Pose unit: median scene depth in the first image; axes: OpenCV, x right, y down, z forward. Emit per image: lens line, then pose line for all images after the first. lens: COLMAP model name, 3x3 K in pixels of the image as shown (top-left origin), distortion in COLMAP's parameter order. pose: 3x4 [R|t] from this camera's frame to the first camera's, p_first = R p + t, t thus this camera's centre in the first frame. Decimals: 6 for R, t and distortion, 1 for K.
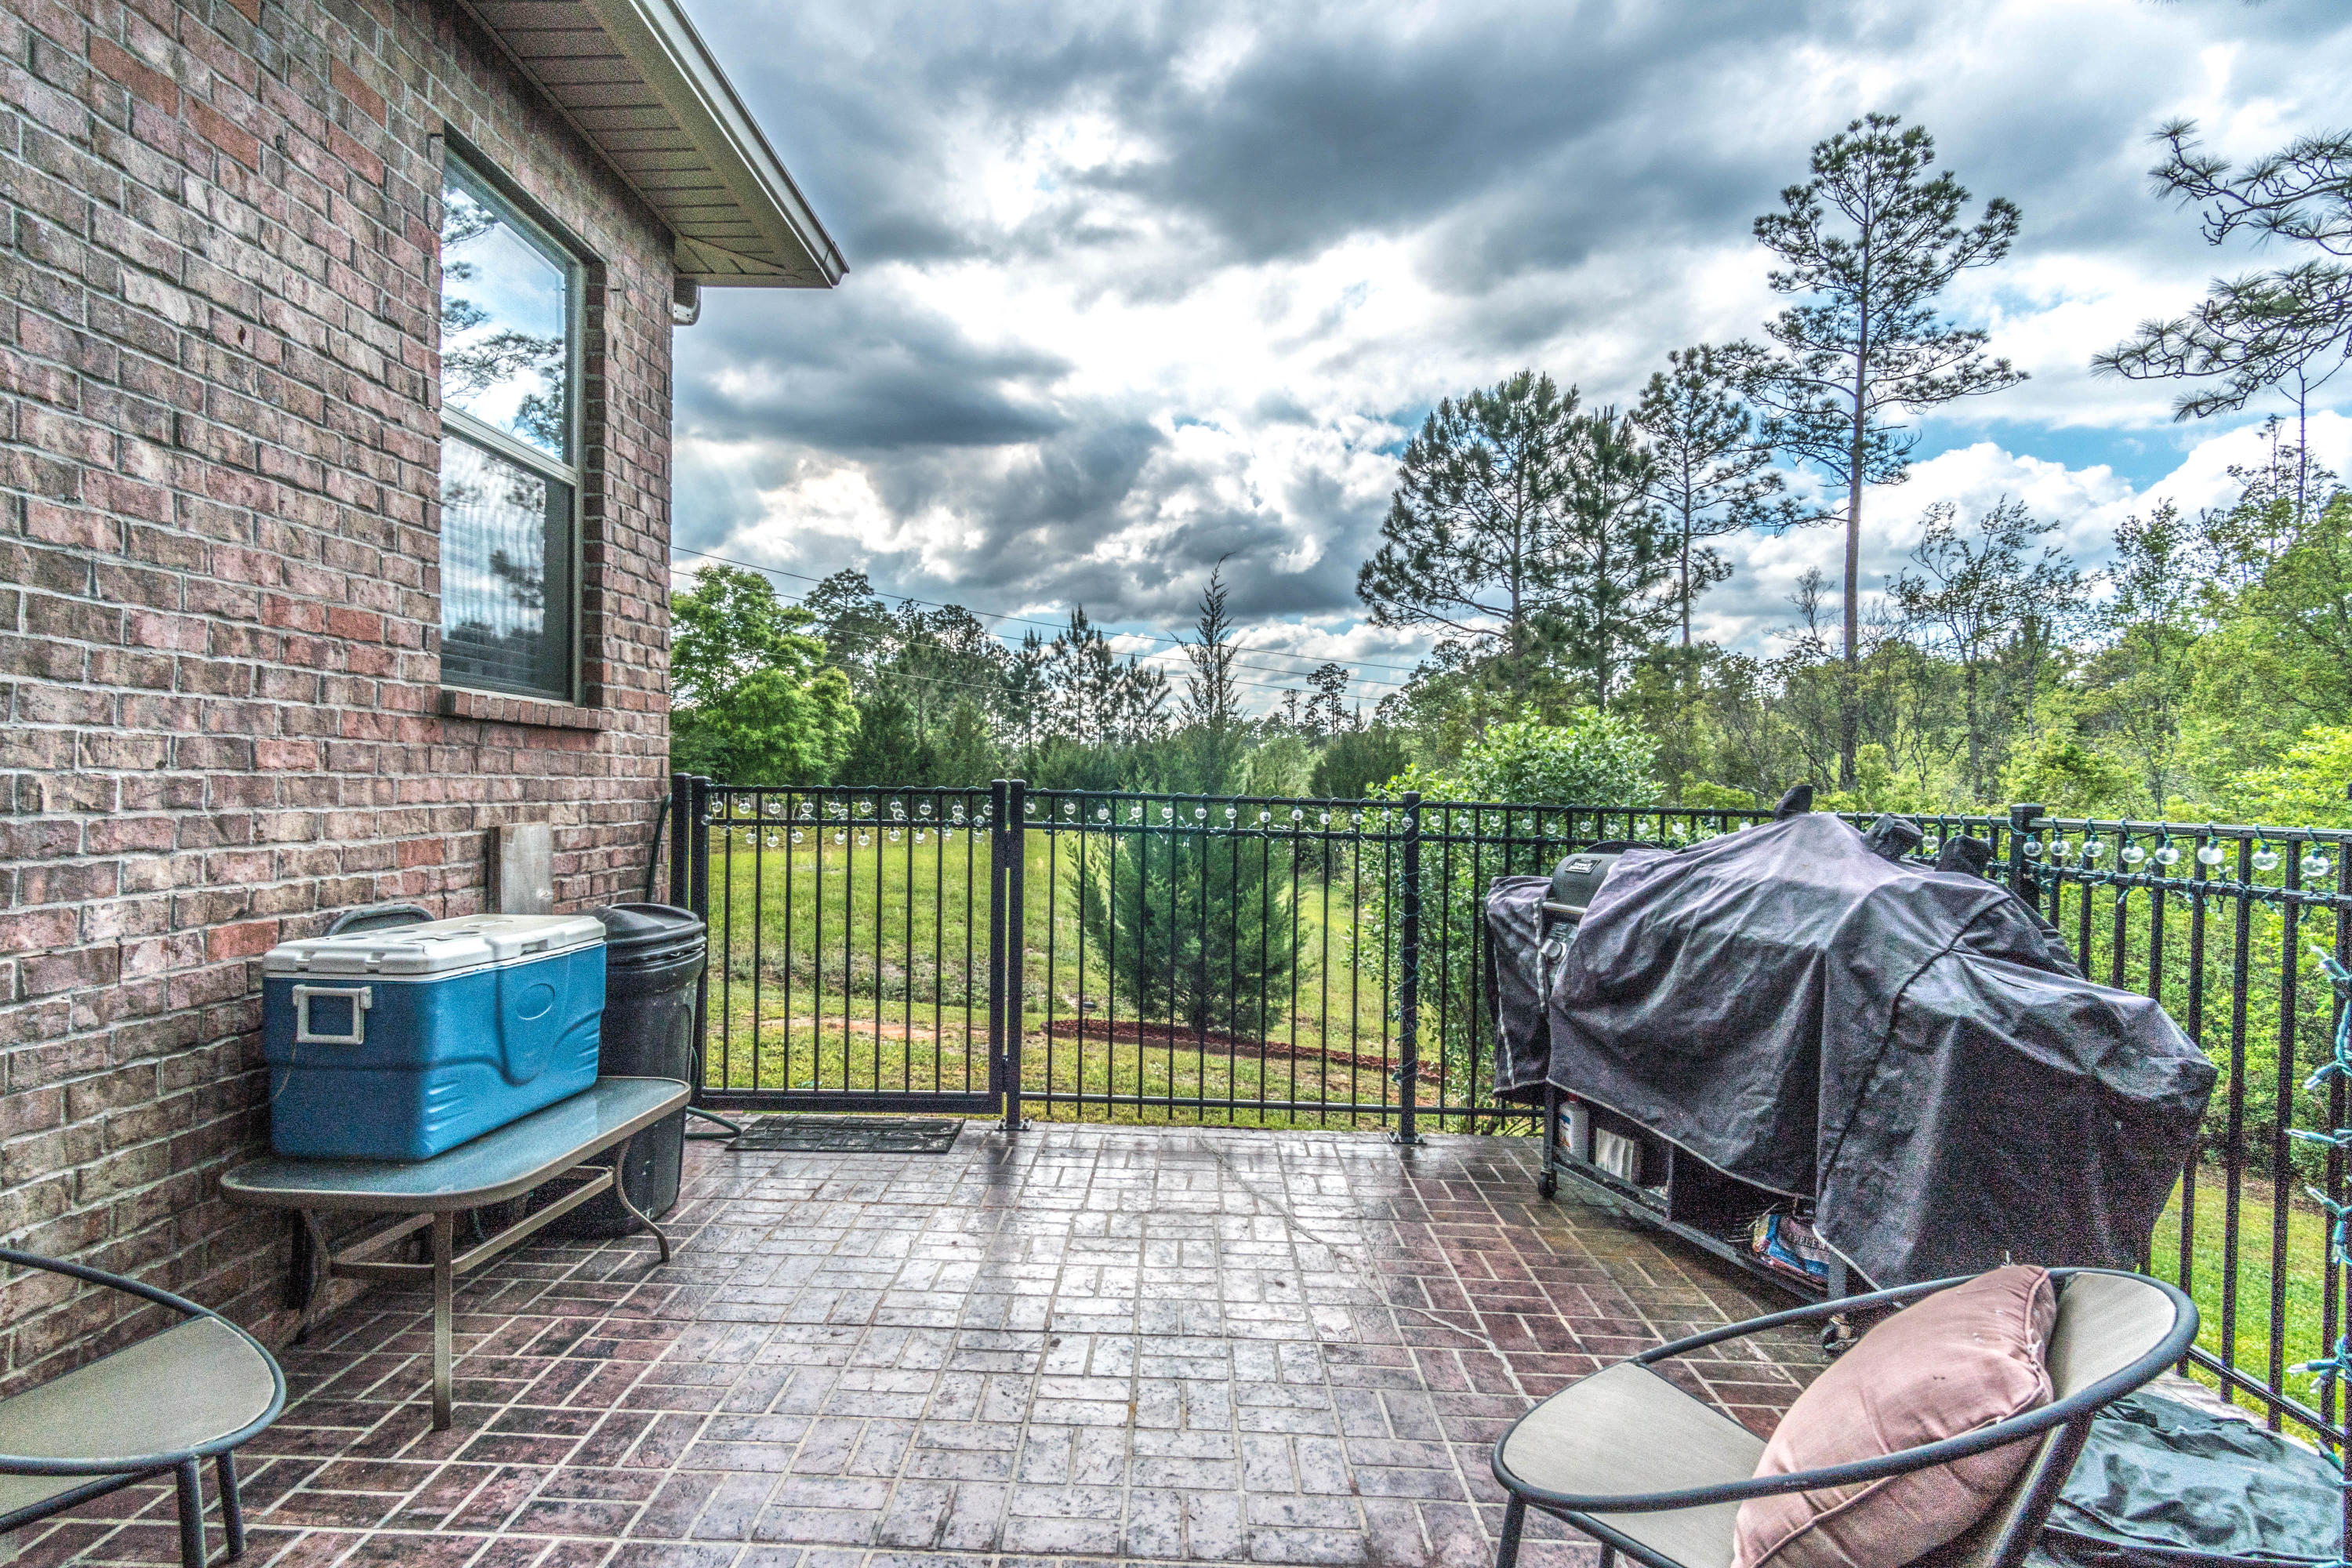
lens RADIAL K [[1250.2, 0, 1161.5], [0, 1250.2, 804.8], [0, 0, 1]] dist [0.006271, 0.003795]
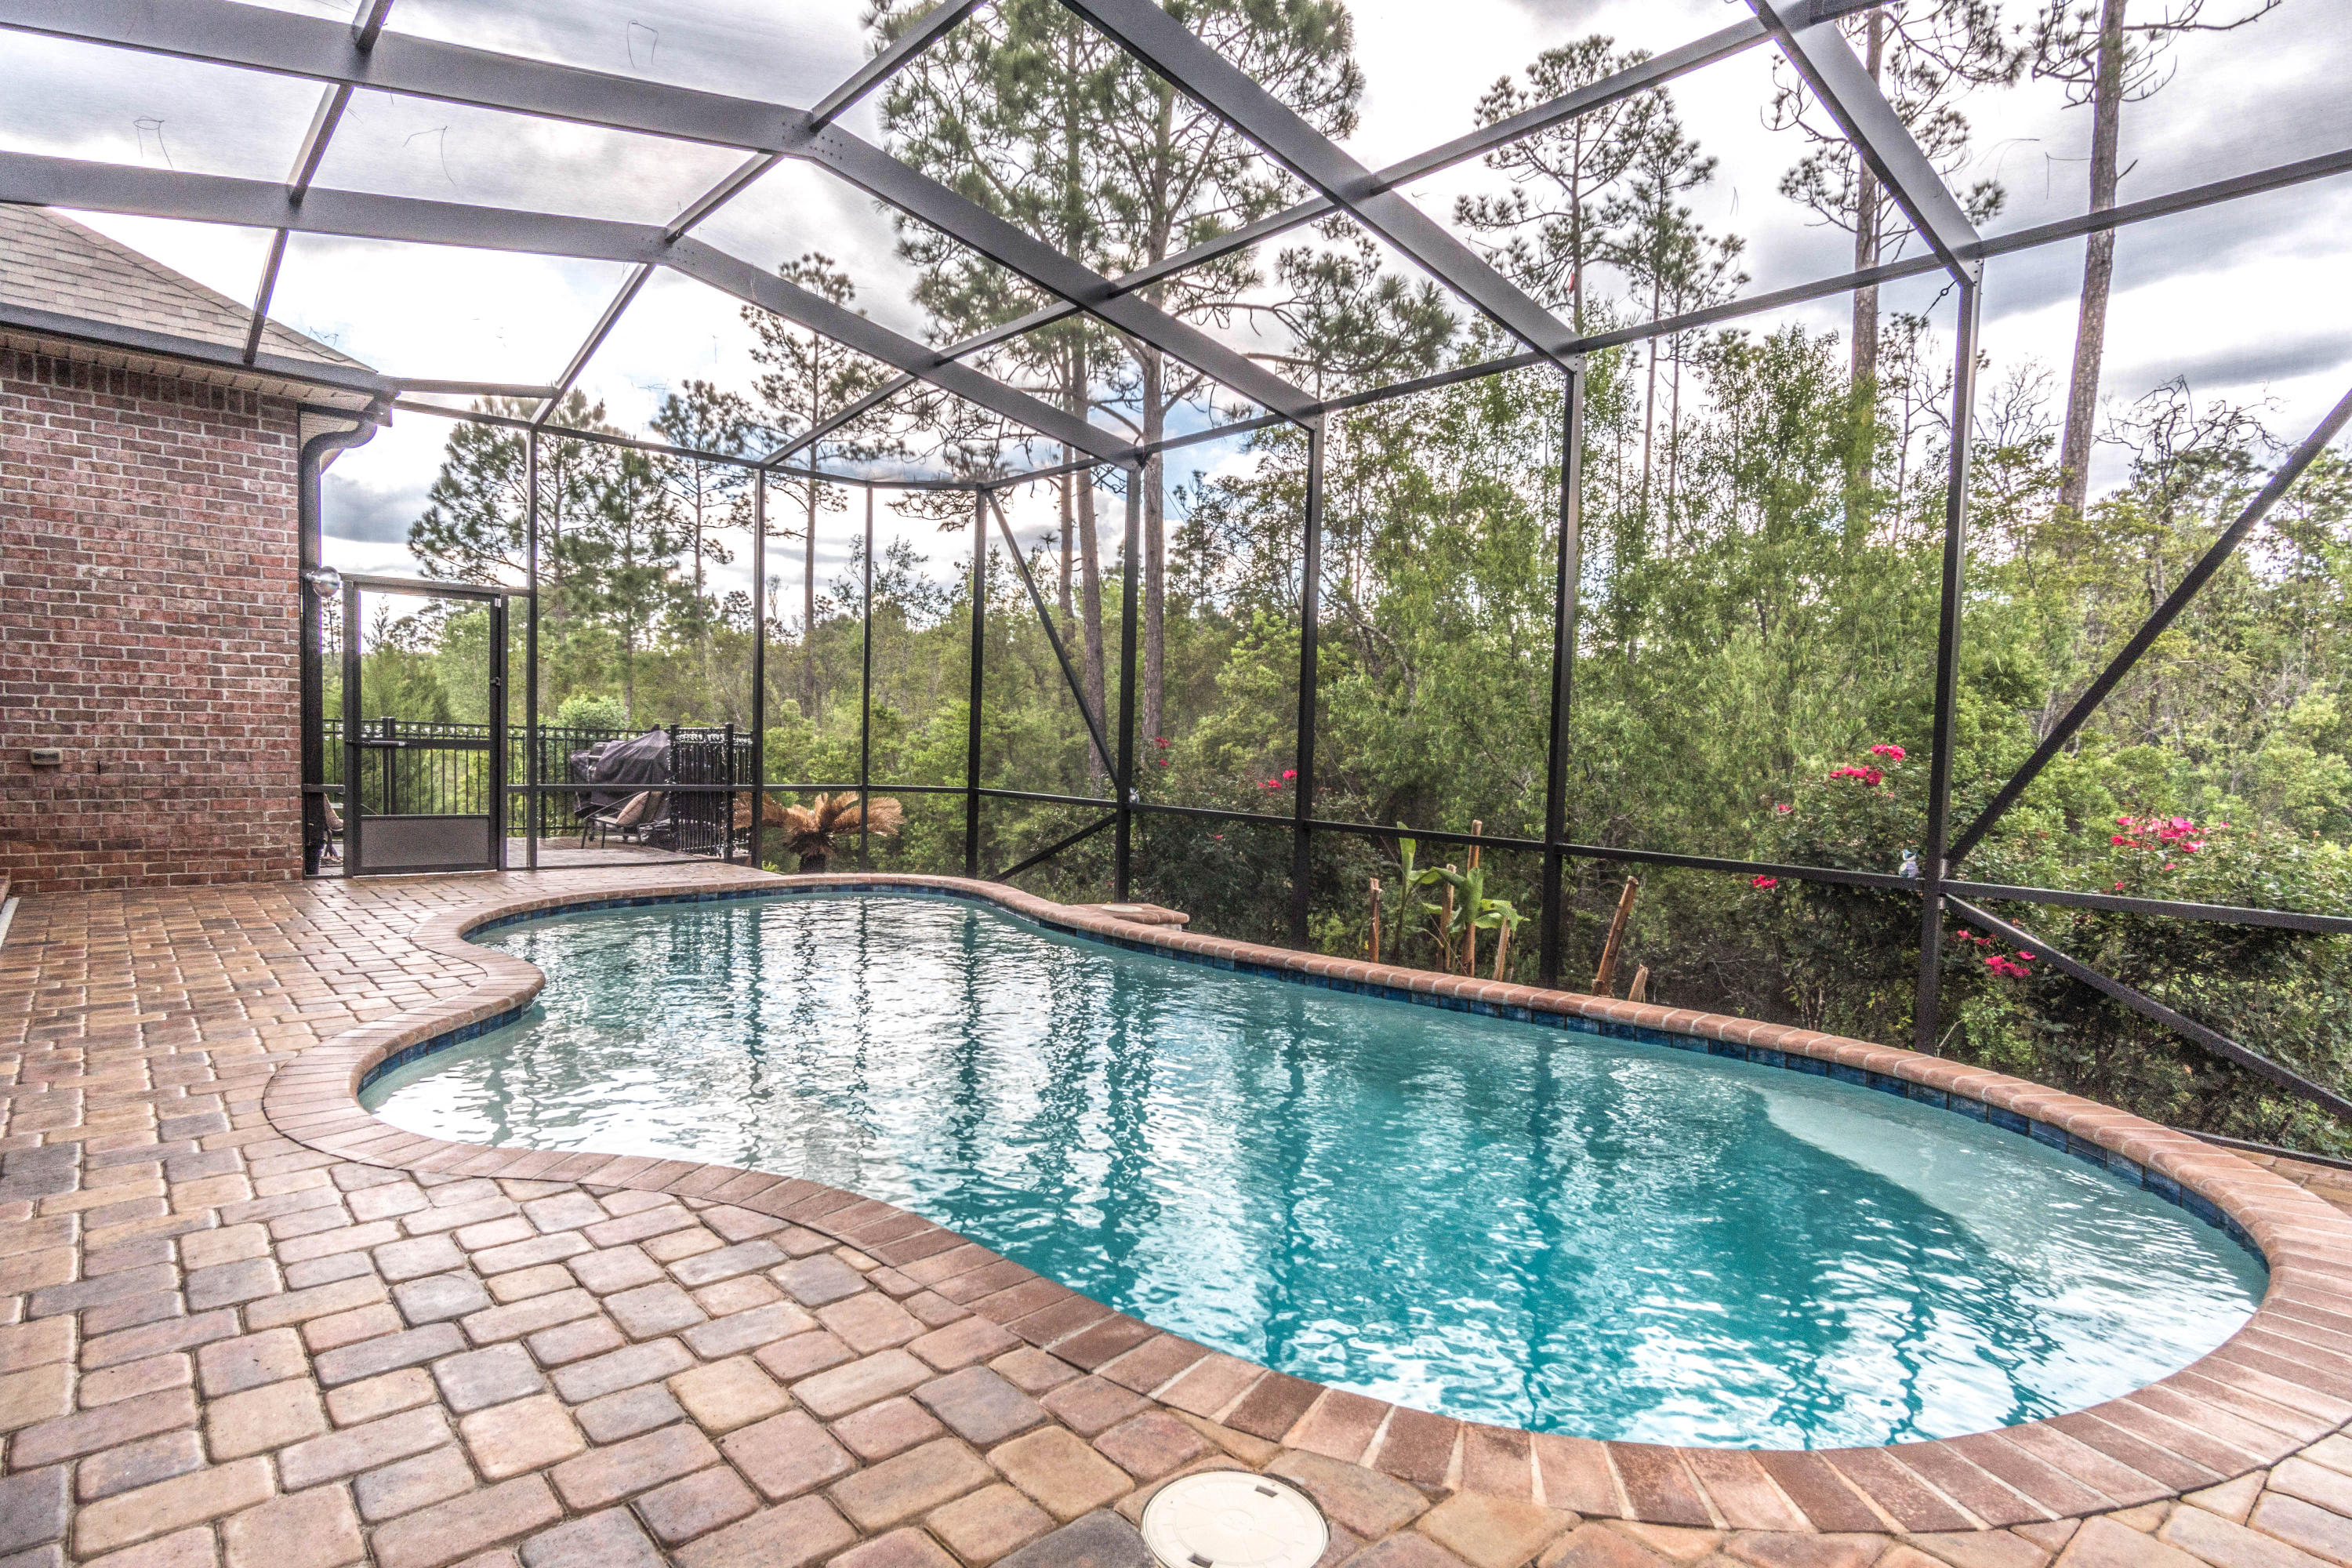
lens RADIAL K [[1250.2, 0, 1171.3], [0, 1250.2, 796.0], [0, 0, 1]] dist [0.006271, 0.003795]
pose [[0.741311, -0.026583, 0.670635, -0.103923], [-0.003183, 0.999065, 0.043119, 0.004043], [-0.671155, -0.034099, 0.740533, -0.333176]]
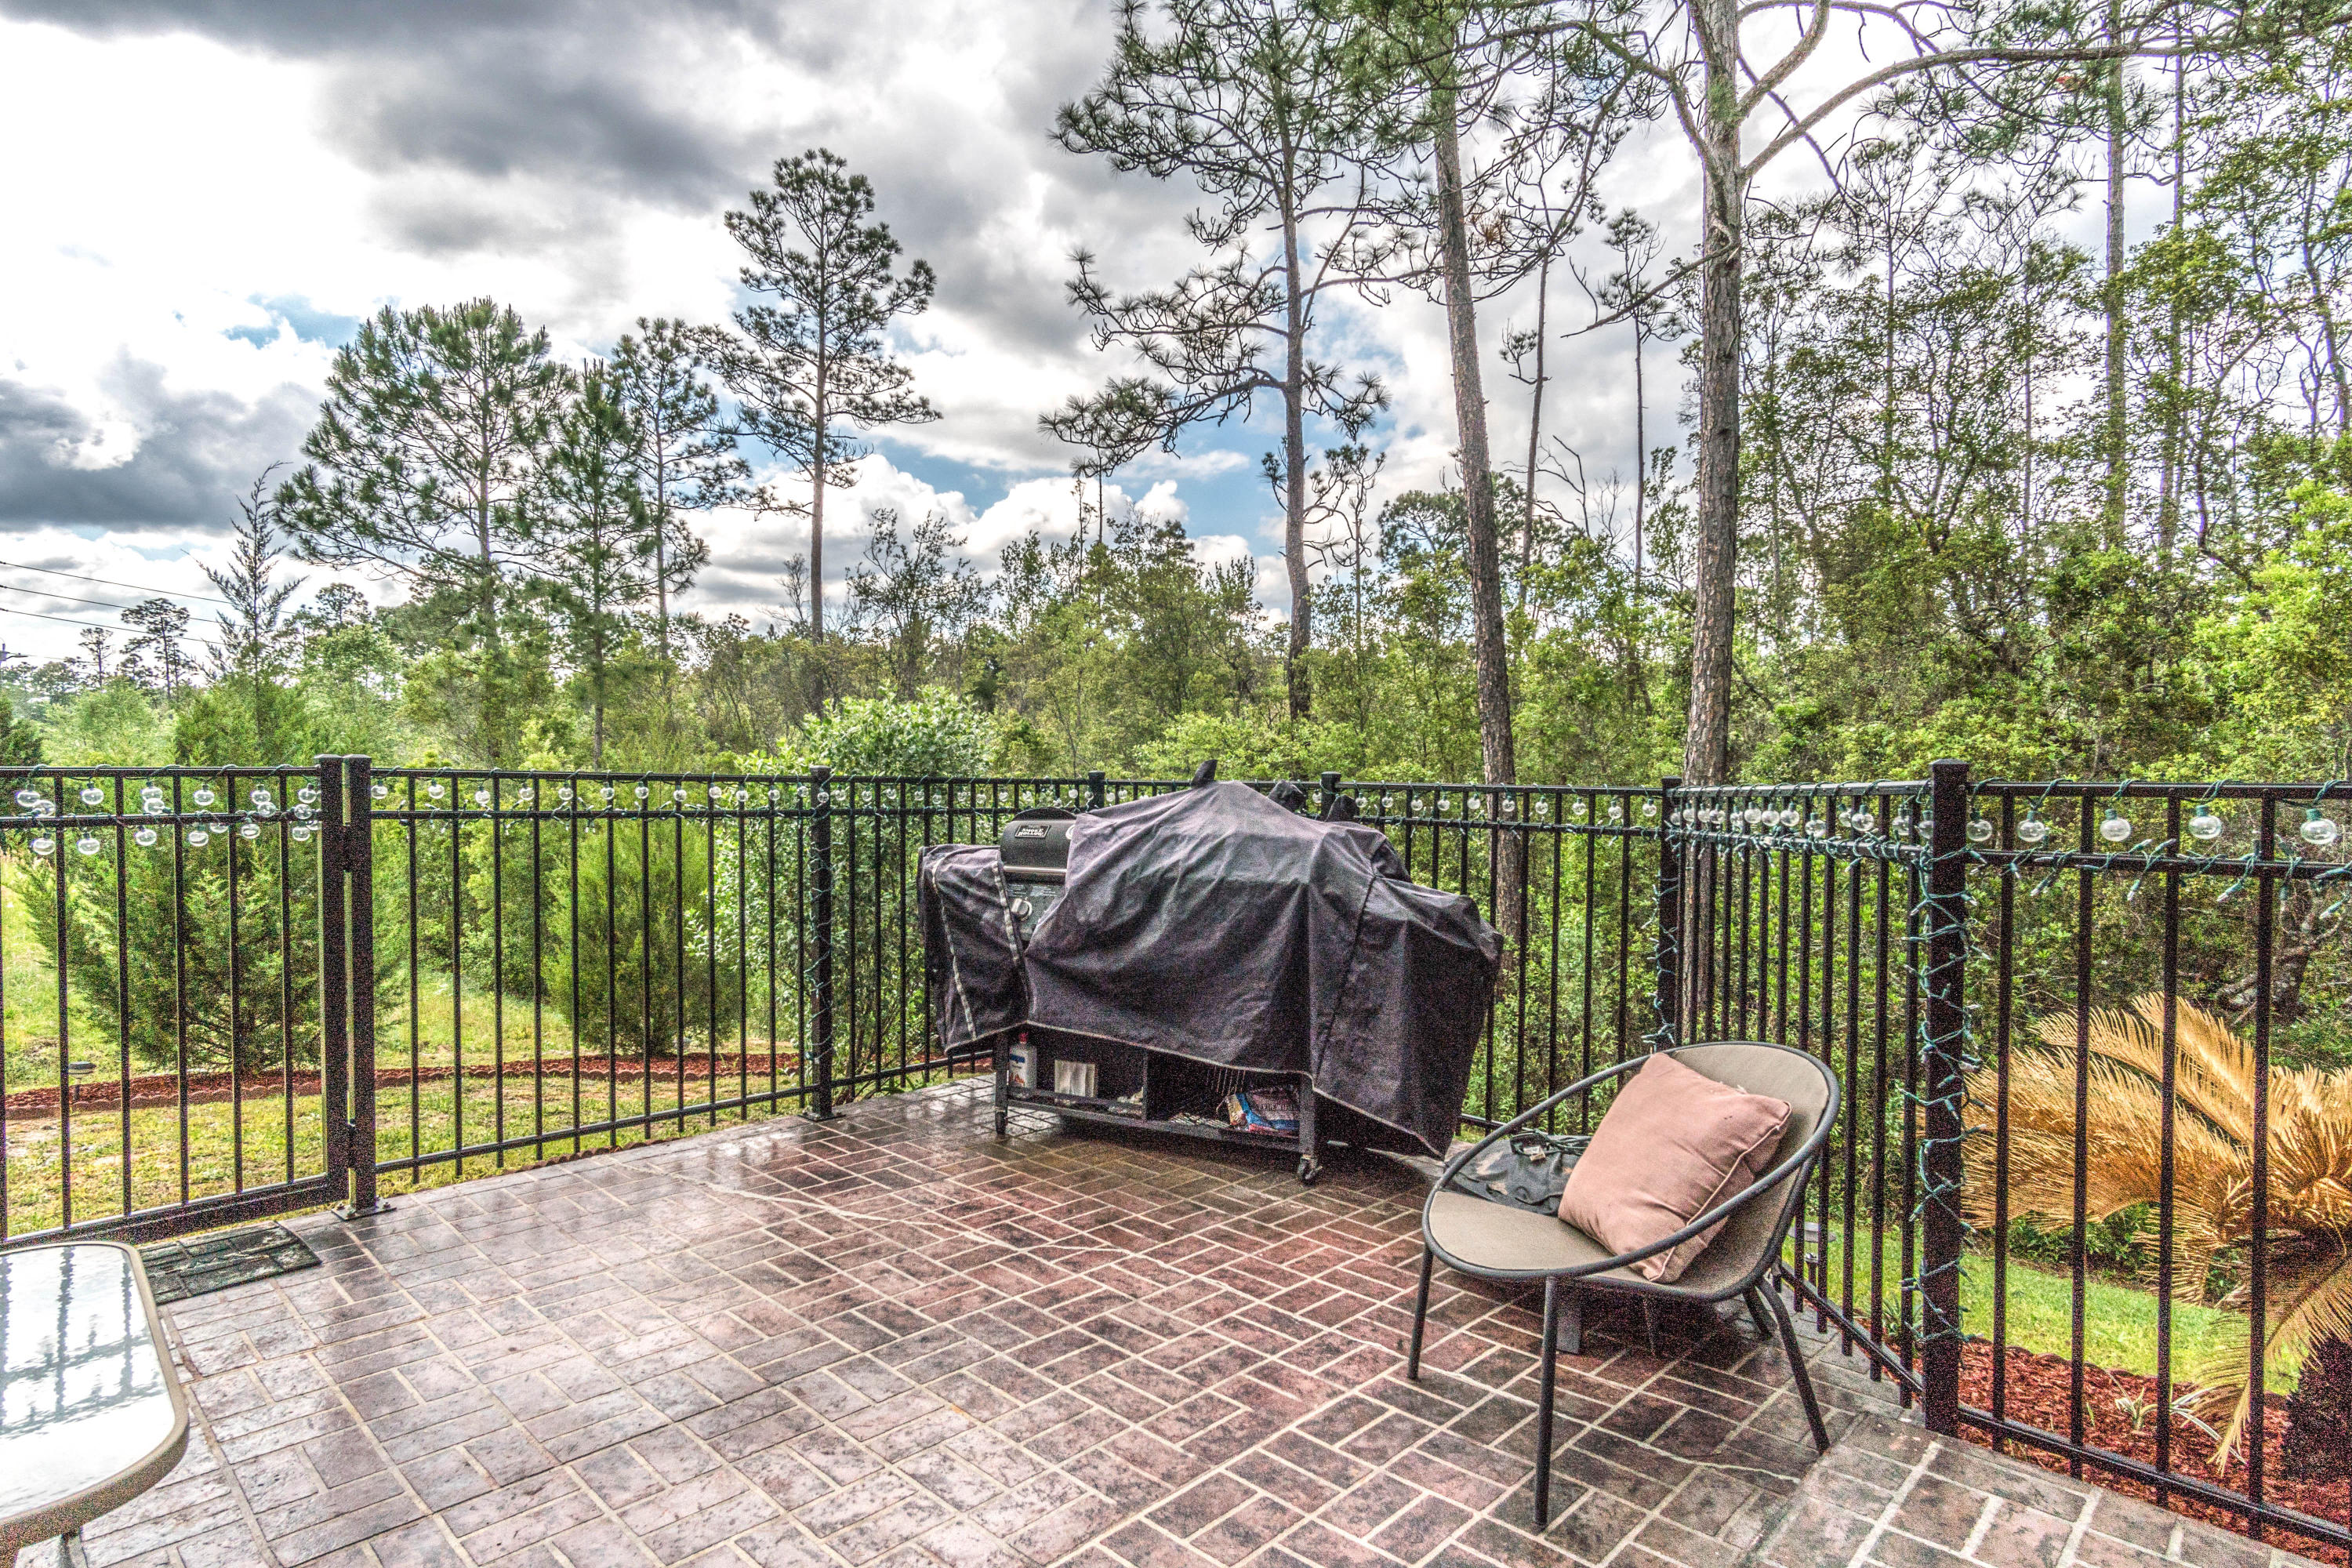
lens RADIAL K [[1250.2, 0, 1164.8], [0, 1250.2, 794.1], [0, 0, 1]] dist [0.006271, 0.003795]
pose [[0.684861, -0.025693, 0.728221, -0.047950], [0.013720, 0.999656, 0.022367, -0.000963], [-0.728545, -0.005327, 0.684977, 0.017805]]
